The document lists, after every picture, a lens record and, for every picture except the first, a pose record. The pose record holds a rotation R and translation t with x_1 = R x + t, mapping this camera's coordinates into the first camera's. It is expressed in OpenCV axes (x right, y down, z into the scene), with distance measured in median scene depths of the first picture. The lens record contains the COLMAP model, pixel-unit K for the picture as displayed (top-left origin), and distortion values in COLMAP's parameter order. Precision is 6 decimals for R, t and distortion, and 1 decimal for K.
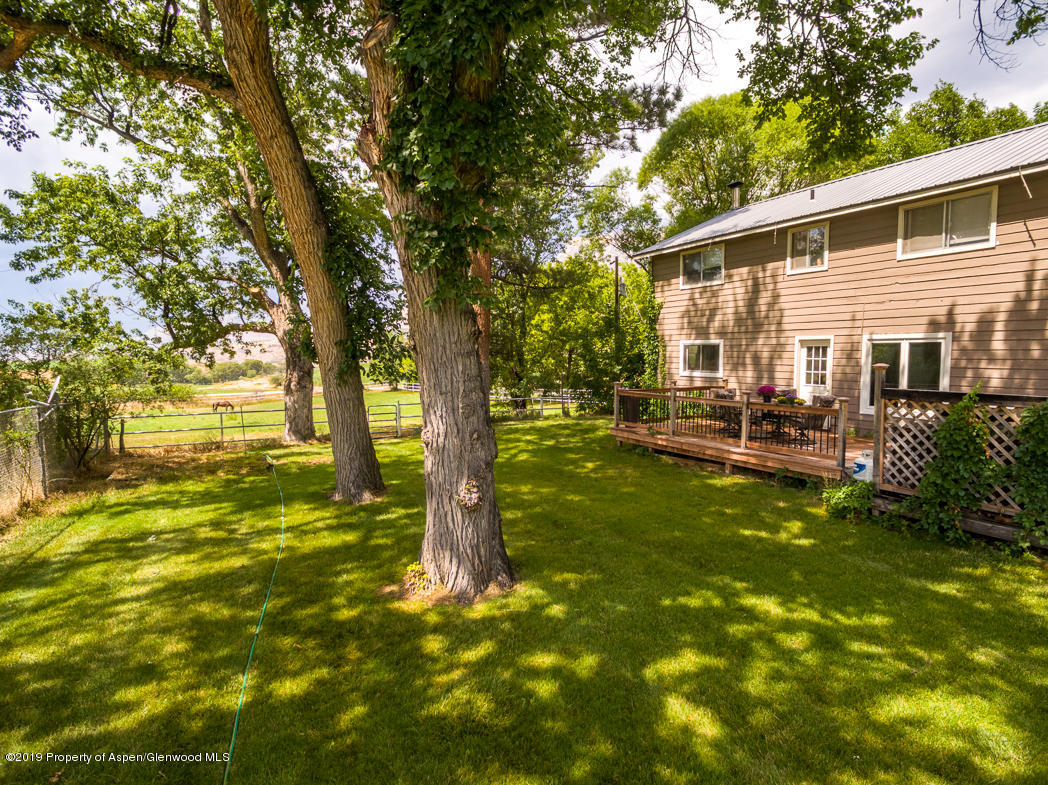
lens RADIAL K [[613.6, 0, 525.7], [0, 613.6, 396.7], [0, 0, 1]] dist [0.000274, 0.000530]
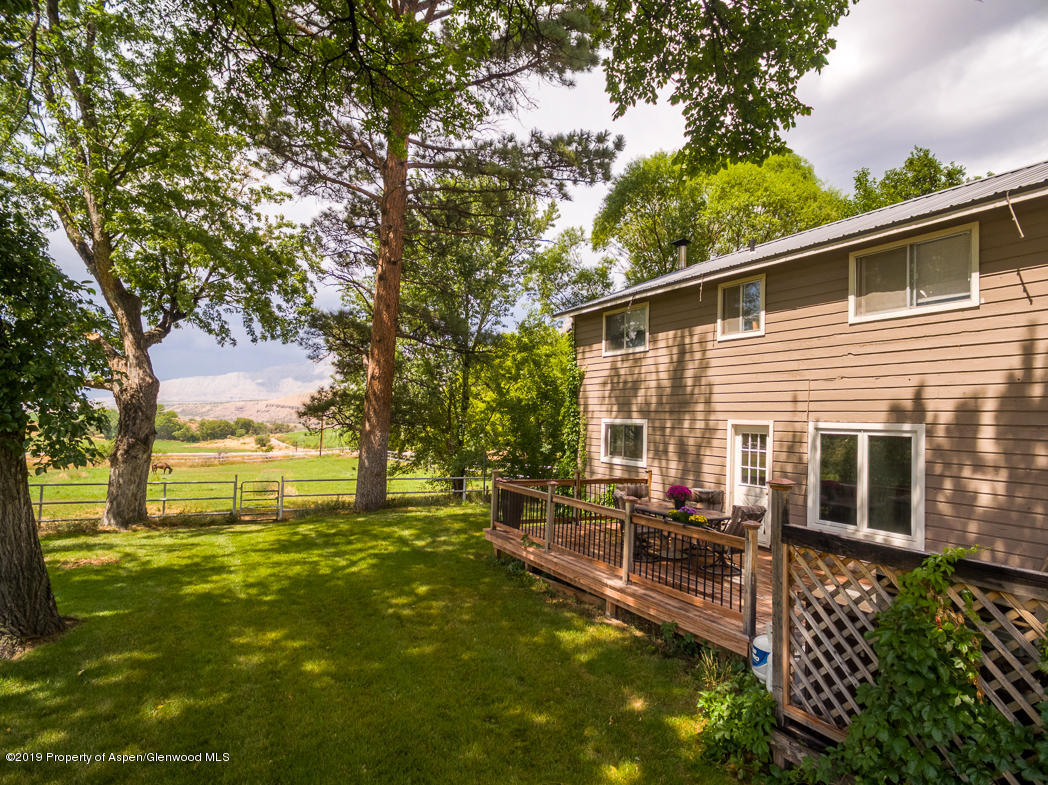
lens RADIAL K [[613.6, 0, 529.0], [0, 613.6, 395.1], [0, 0, 1]] dist [0.000274, 0.000530]
pose [[0.999153, 0.039787, 0.010461, 0.180023], [-0.038303, 0.992475, -0.116300, -0.029516], [-0.015010, 0.115801, 0.993159, 0.233767]]
